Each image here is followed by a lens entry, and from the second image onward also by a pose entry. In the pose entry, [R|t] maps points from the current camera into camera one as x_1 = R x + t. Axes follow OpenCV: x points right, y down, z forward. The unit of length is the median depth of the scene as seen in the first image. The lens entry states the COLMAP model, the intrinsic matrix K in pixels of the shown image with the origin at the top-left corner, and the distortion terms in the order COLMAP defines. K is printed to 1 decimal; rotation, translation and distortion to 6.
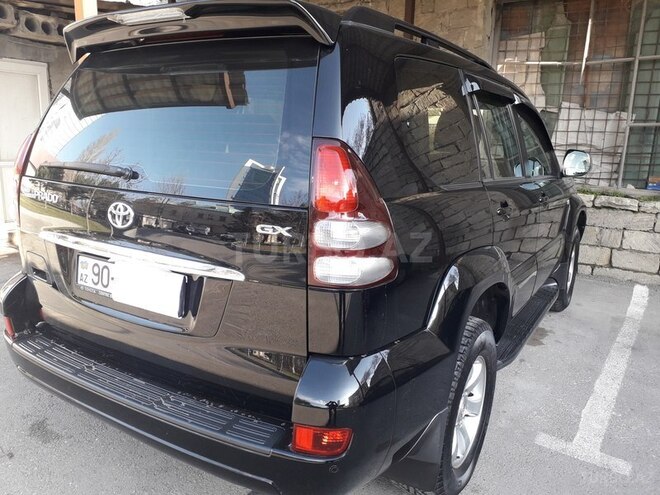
lens RADIAL K [[548.8, 0, 330.0], [0, 548.8, 247.5], [0, 0, 1]] dist [0.042297, -0.017745]
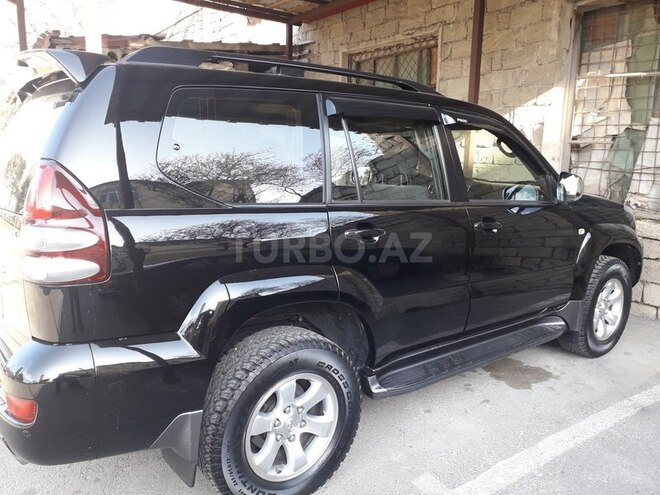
lens RADIAL K [[548.8, 0, 330.0], [0, 548.8, 247.5], [0, 0, 1]] dist [0.042297, -0.017745]
pose [[0.932444, 0.053198, -0.357376, 0.271319], [-0.068299, 0.997221, -0.029758, -0.002733], [0.354800, 0.052156, 0.933486, 0.027665]]
